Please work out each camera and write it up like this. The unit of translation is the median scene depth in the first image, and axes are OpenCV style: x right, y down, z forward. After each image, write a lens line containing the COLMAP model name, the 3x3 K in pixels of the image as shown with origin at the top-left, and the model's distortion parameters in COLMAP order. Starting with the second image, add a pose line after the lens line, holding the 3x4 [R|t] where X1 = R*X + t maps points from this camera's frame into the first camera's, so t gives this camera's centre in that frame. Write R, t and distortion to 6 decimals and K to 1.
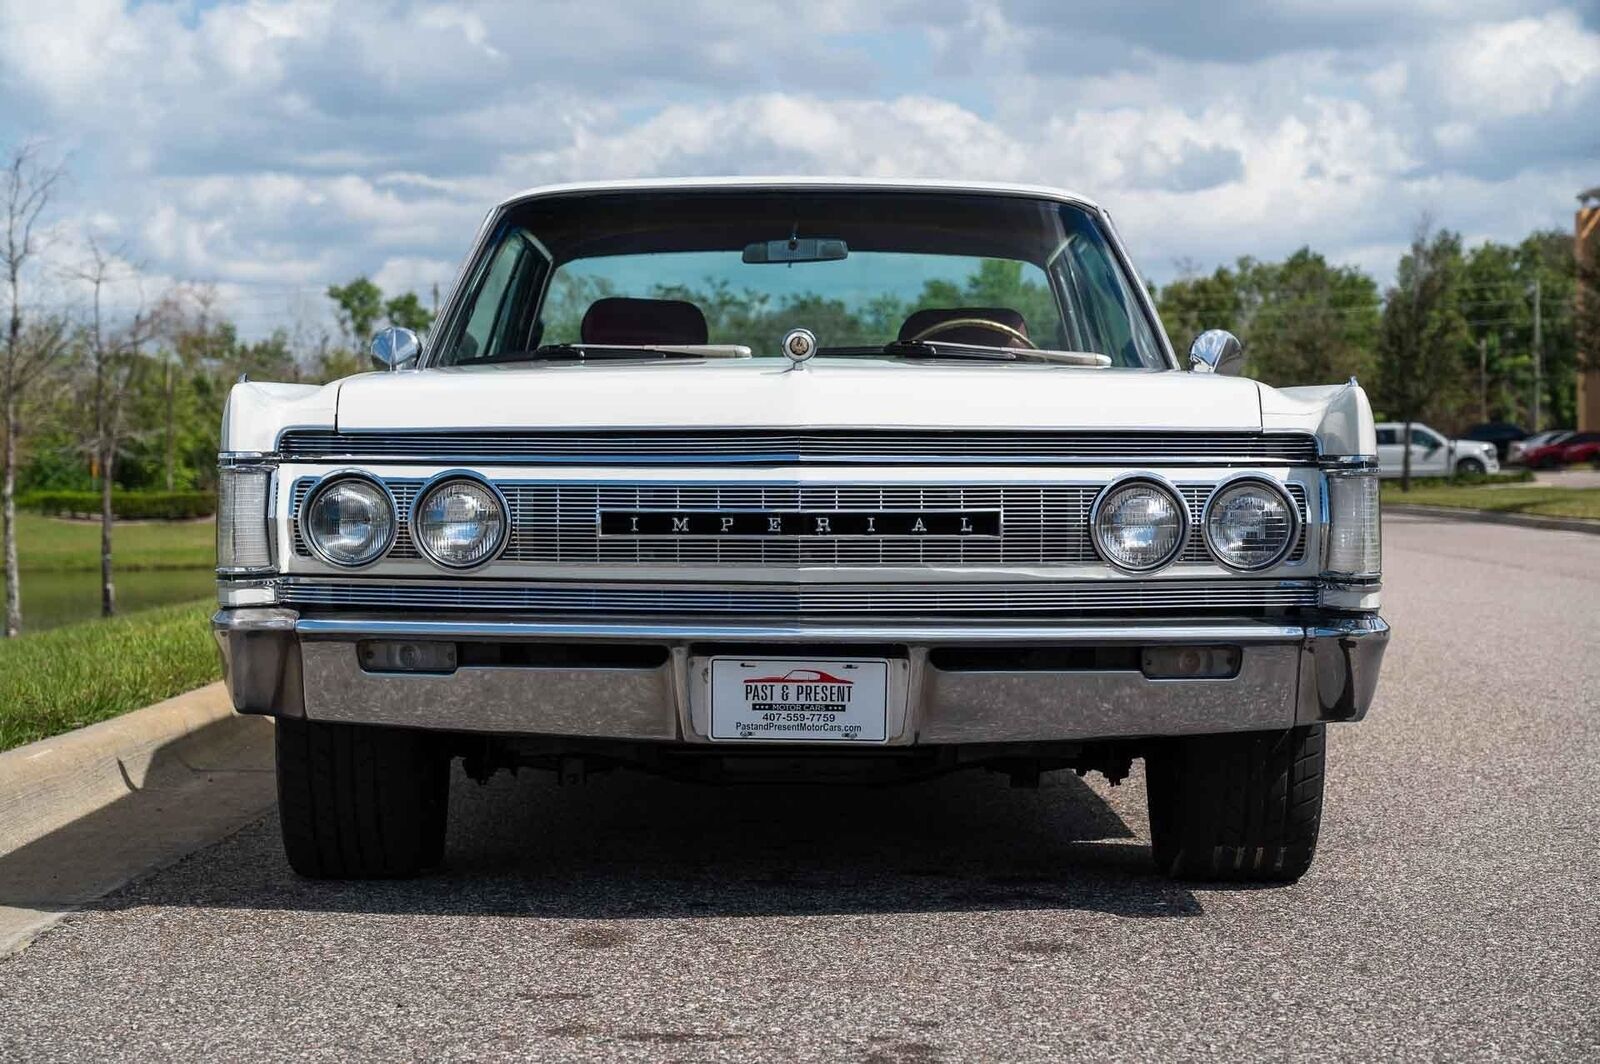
lens RADIAL K [[3212.6, 0, 800.0], [0, 3212.6, 532.0], [0, 0, 1]] dist [0.024956, -0.132802]
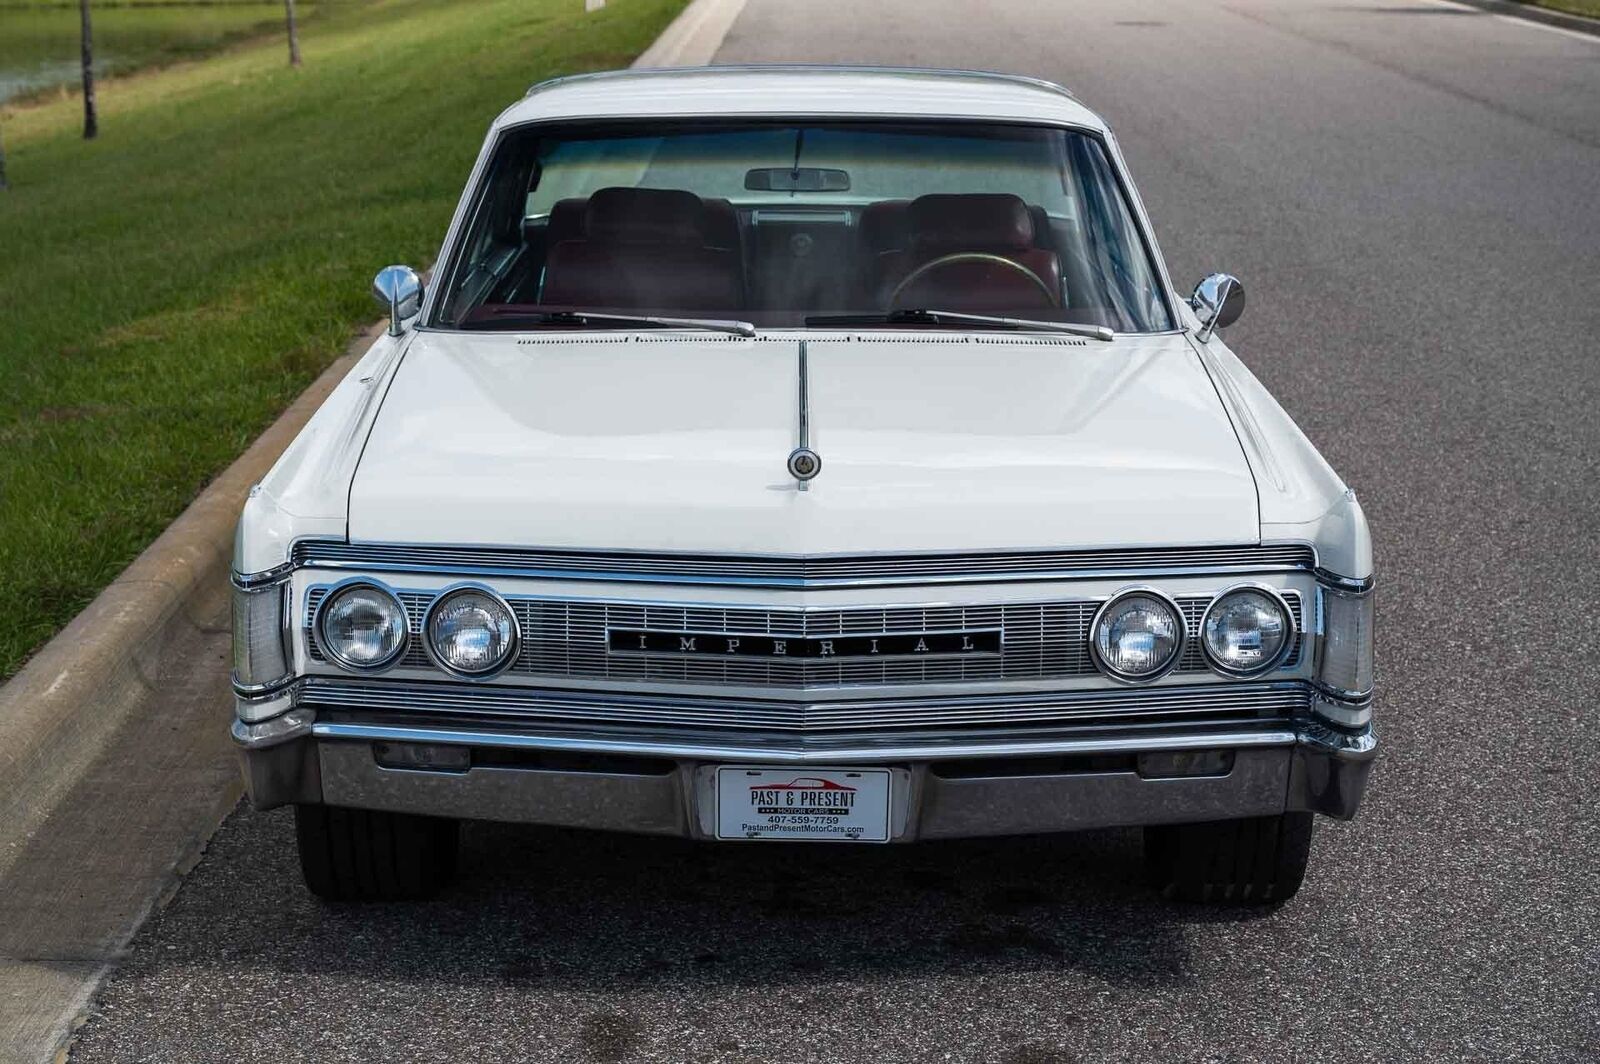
lens RADIAL K [[3251.9, 0, 800.0], [0, 3251.9, 532.0], [0, 0, 1]] dist [0.056729, -0.300763]
pose [[0.999998, 0.001058, 0.001630, -0.003204], [-0.001326, 0.984641, 0.174587, -0.215280], [-0.001421, -0.174589, 0.984640, -0.011461]]
